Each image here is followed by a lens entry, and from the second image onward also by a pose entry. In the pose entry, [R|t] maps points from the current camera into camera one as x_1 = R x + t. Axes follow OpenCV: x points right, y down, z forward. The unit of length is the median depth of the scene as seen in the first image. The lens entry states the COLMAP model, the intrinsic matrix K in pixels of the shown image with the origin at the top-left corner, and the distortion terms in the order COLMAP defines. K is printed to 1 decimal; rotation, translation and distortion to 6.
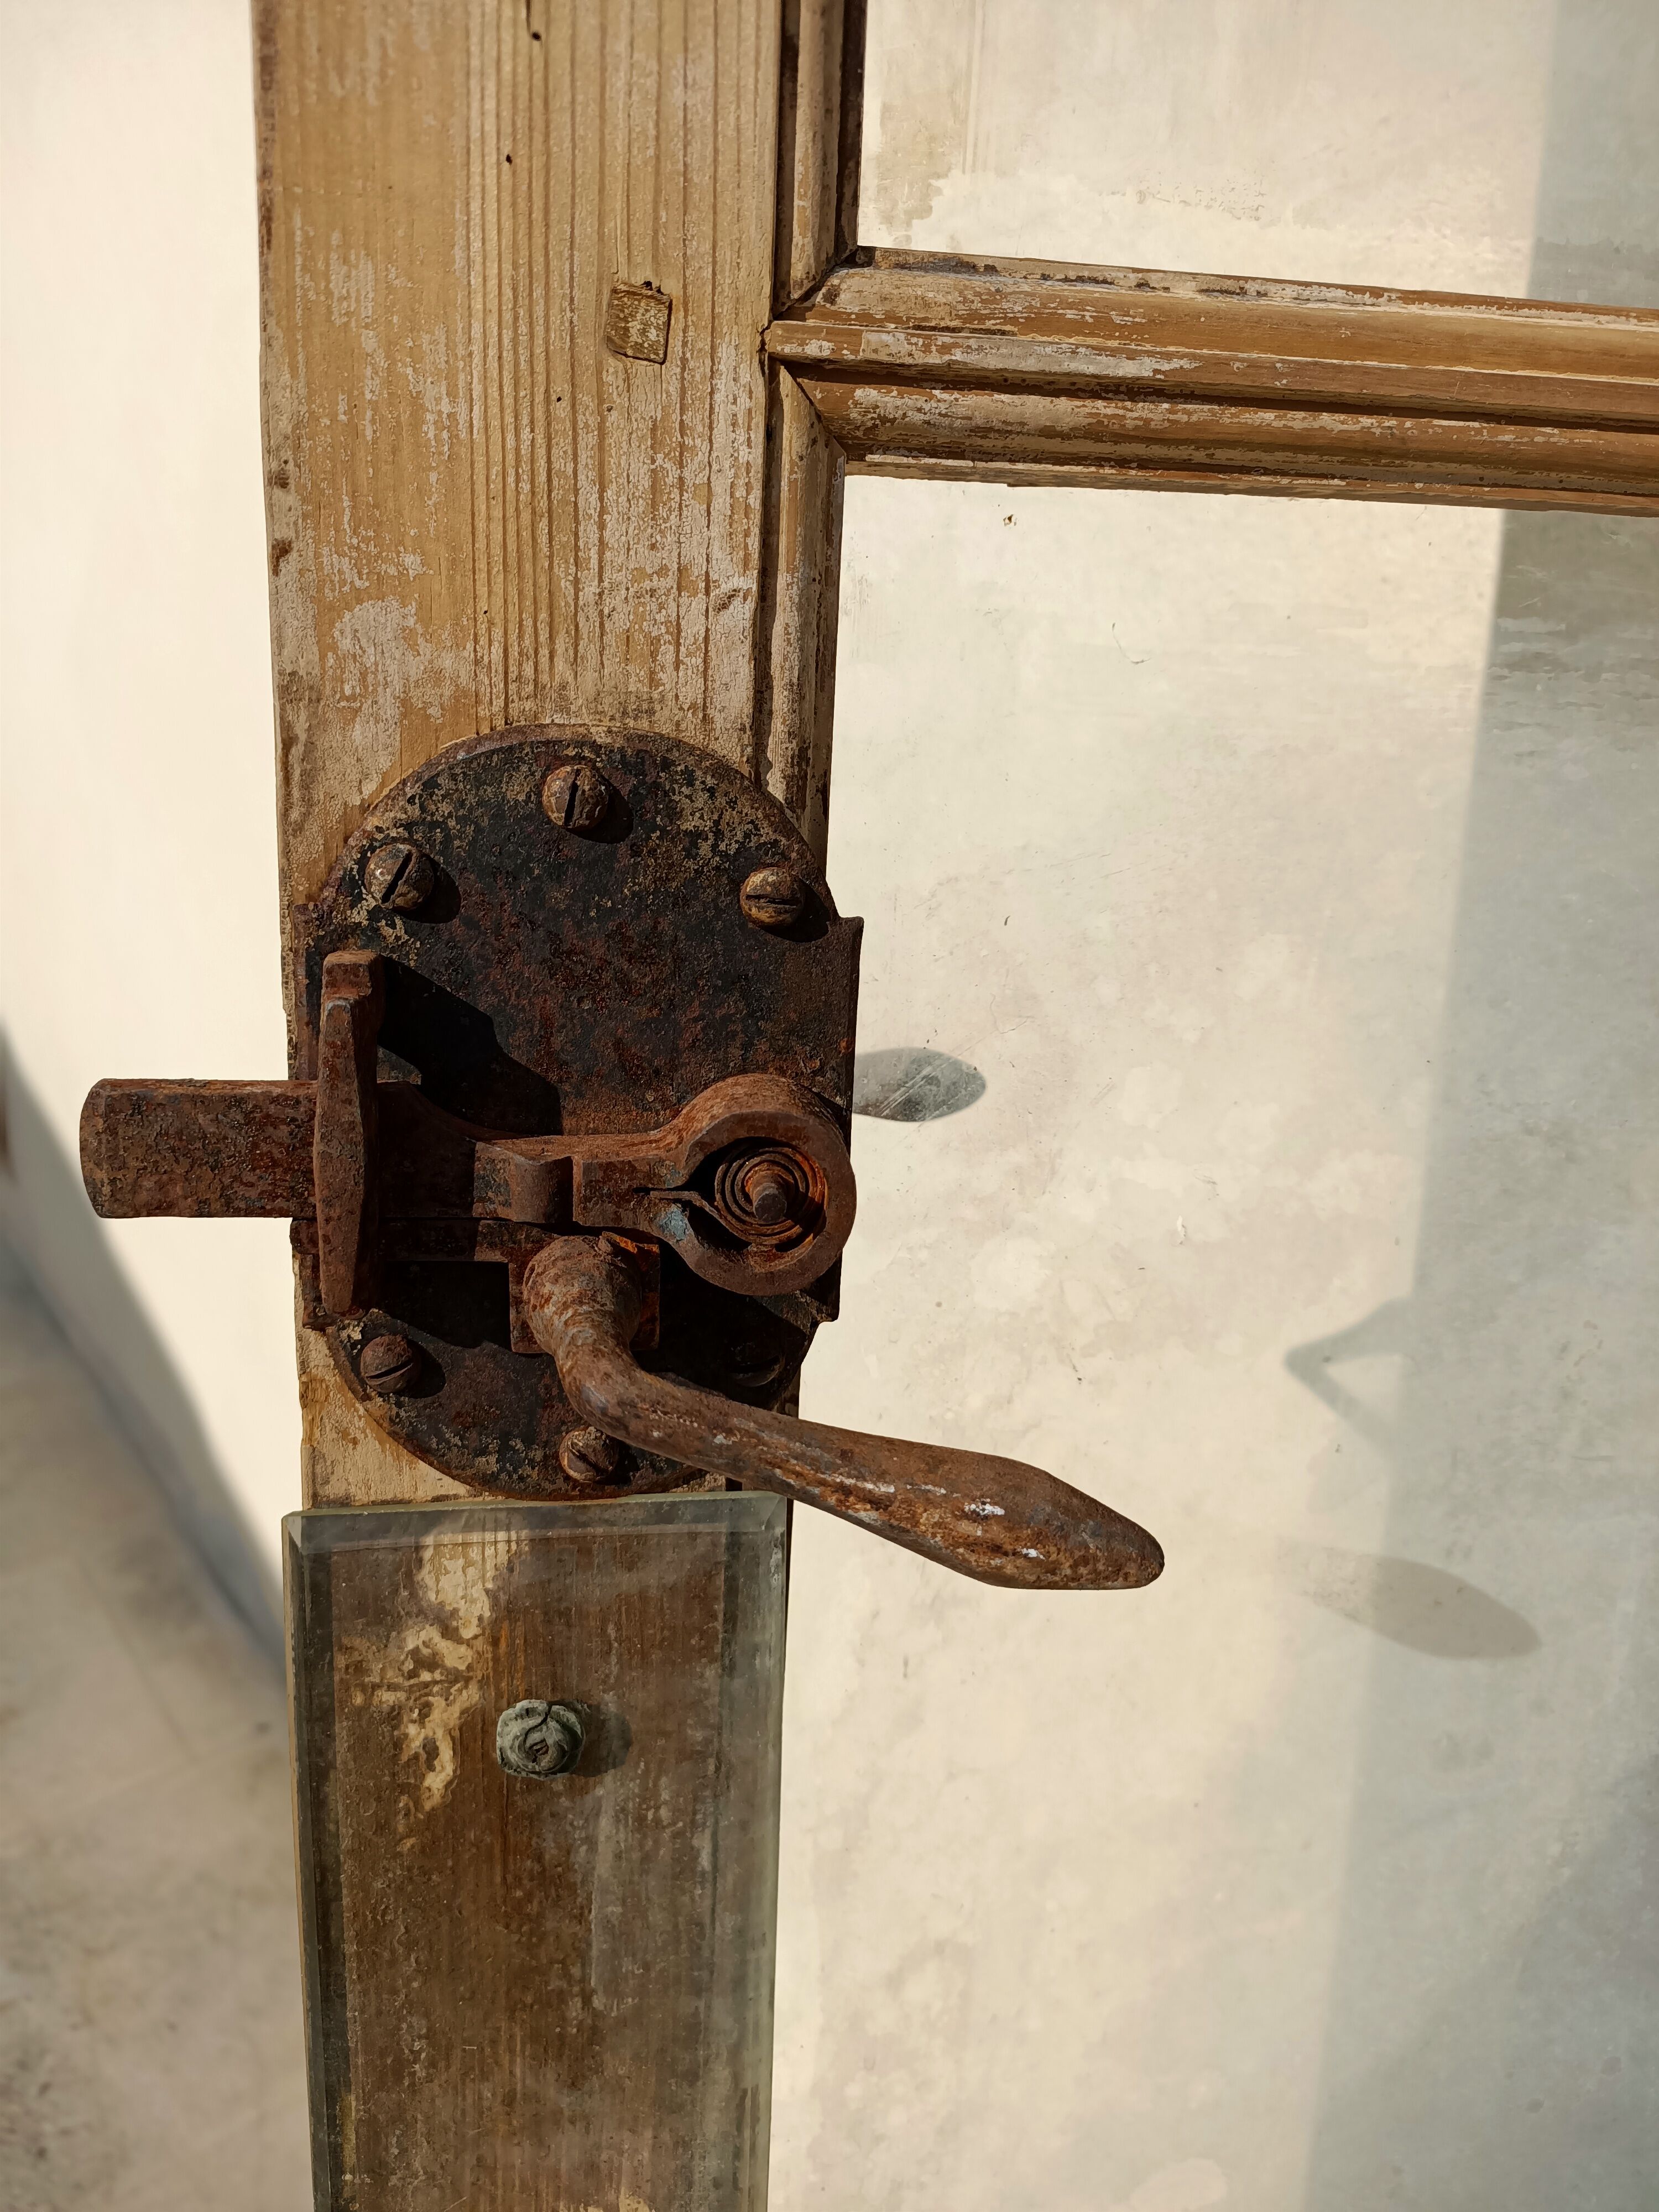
lens RADIAL K [[1571.1, 0, 785.6], [0, 1571.1, 1040.7], [0, 0, 1]] dist [0.029564, -0.058974]
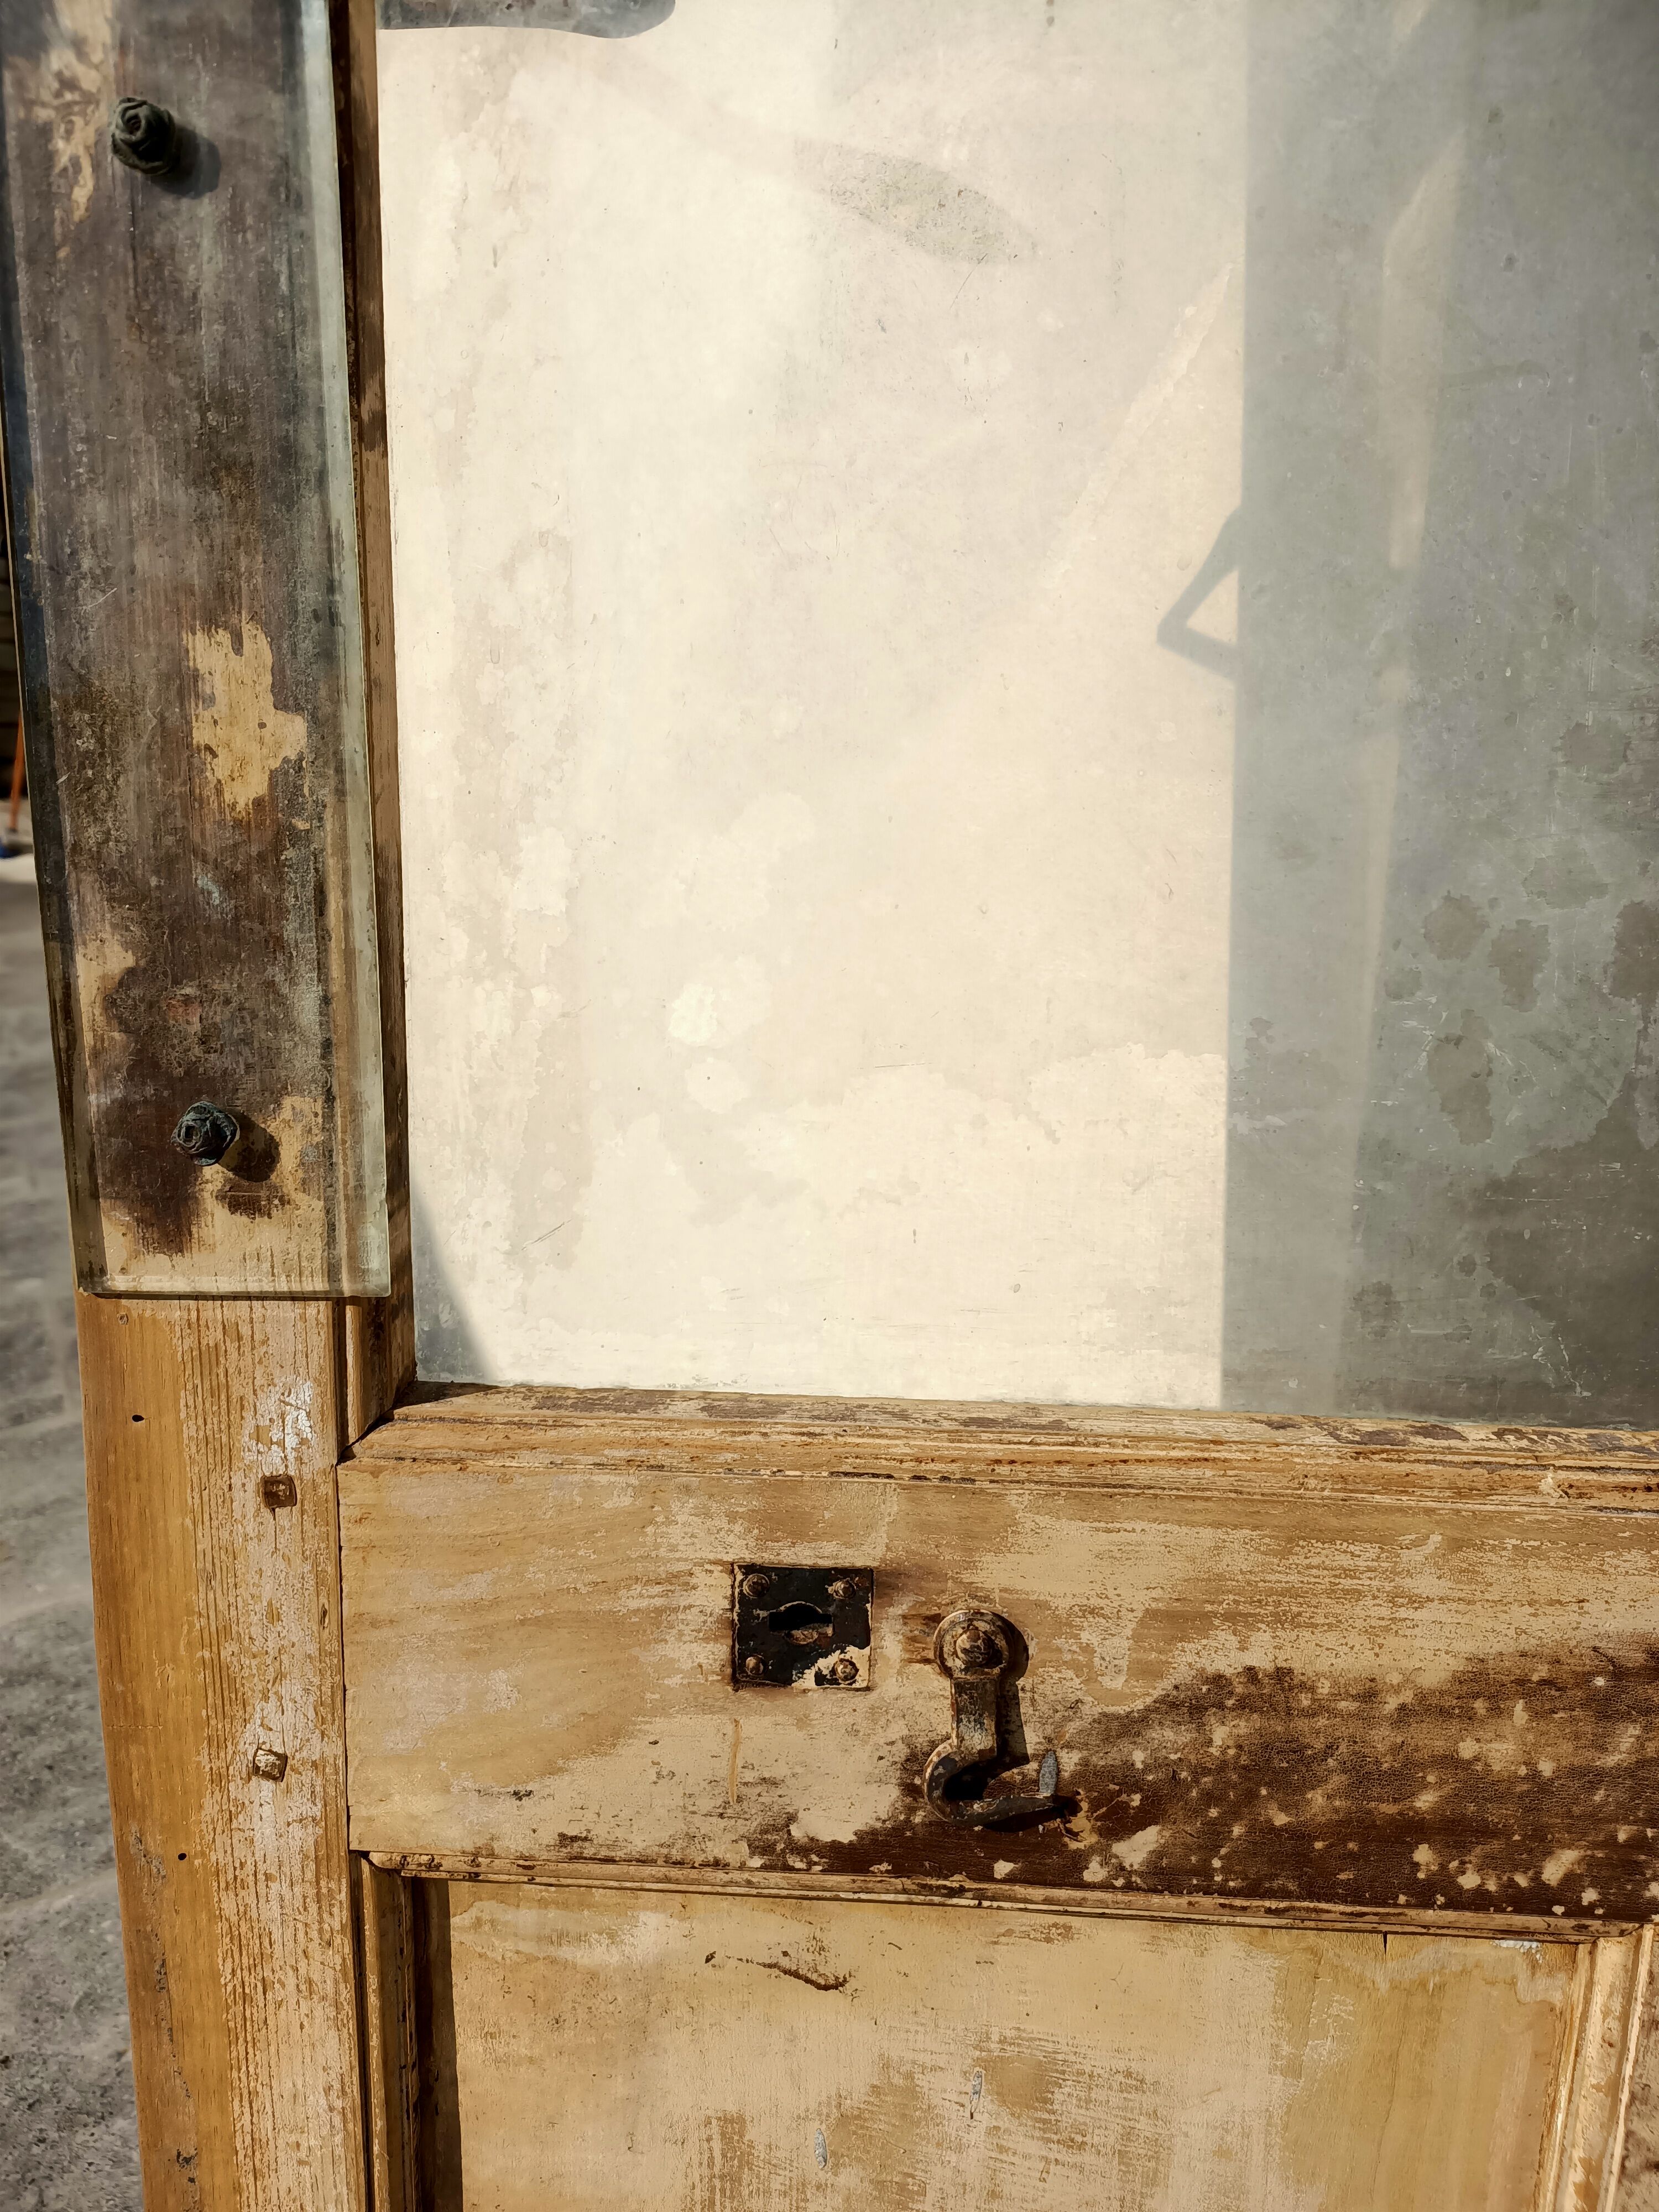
lens RADIAL K [[1554.5, 0, 828.8], [0, 1554.5, 1096.4], [0, 0, 1]] dist [0.037556, -0.049177]
pose [[0.984257, 0.009830, -0.176468, 0.624685], [-0.018814, 0.998606, -0.049308, 1.242935], [0.175738, 0.051852, 0.983071, -0.152473]]
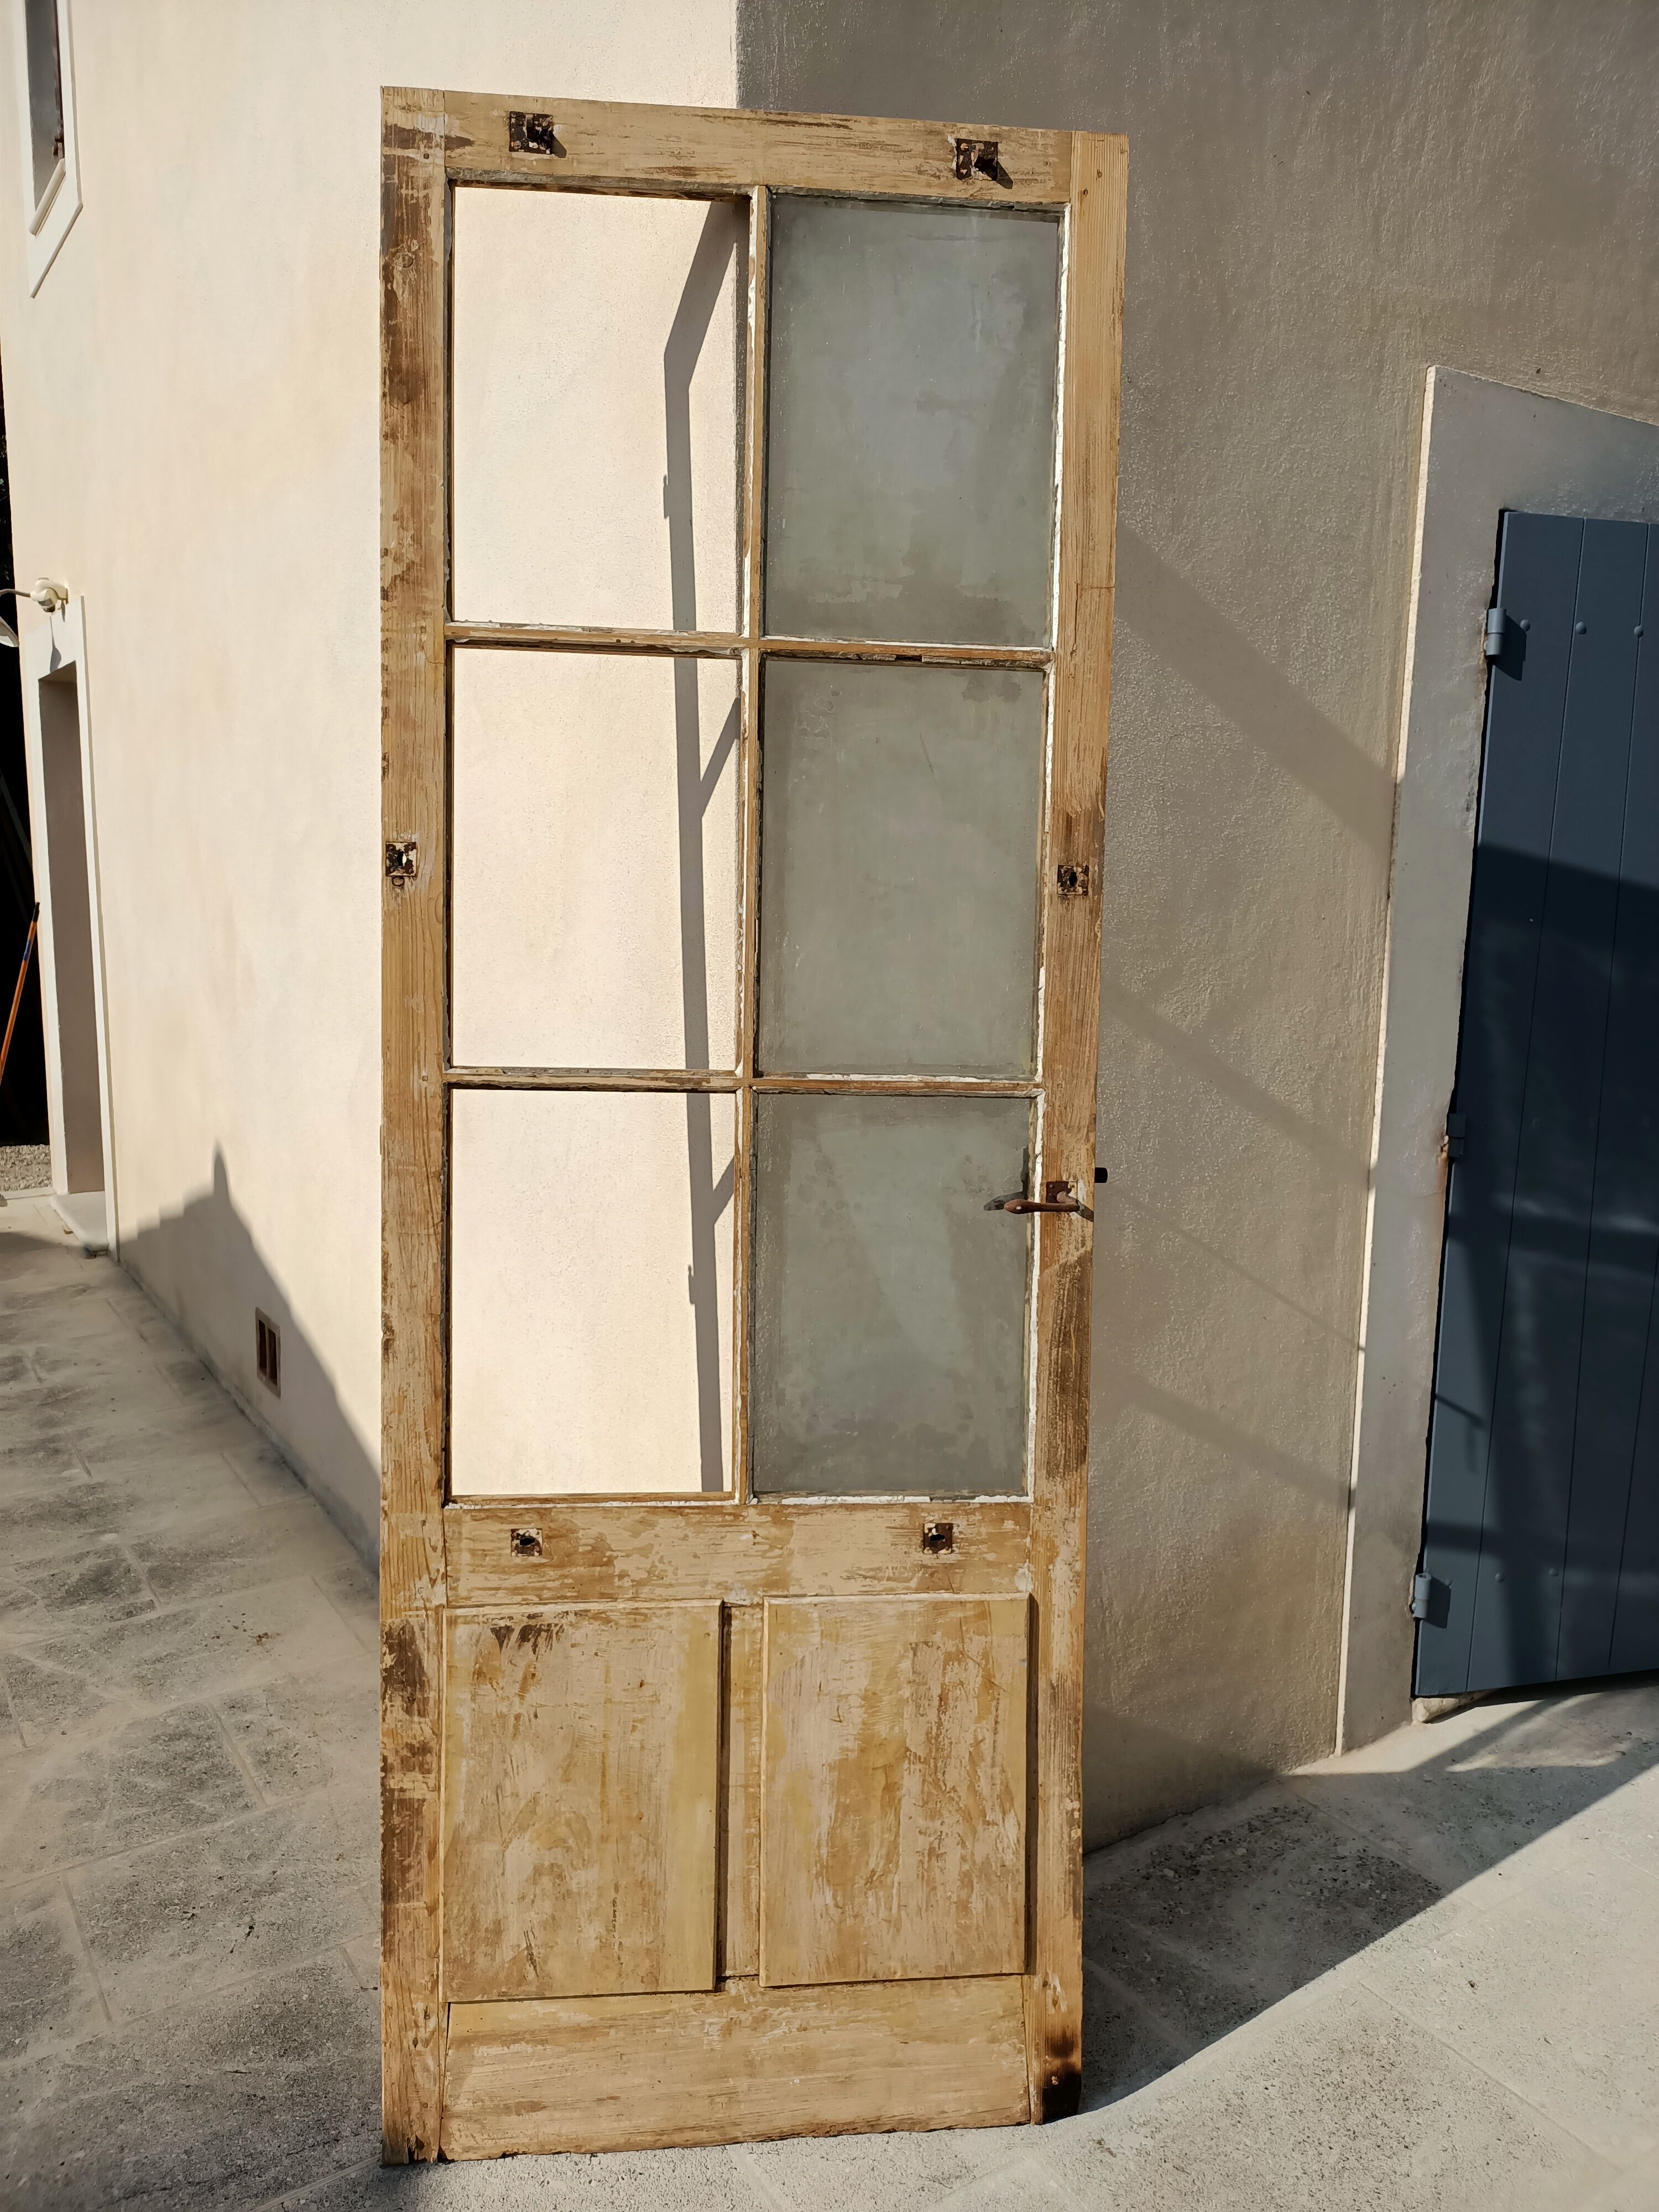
lens RADIAL K [[1551.1, 0, 829.5], [0, 1551.1, 1106.0], [0, 0, 1]] dist [0.030036, -0.037311]
pose [[0.997545, -0.021142, -0.066758, 1.965435], [0.006309, 0.976590, -0.215017, 1.229793], [0.069741, 0.214068, 0.974326, -5.745818]]
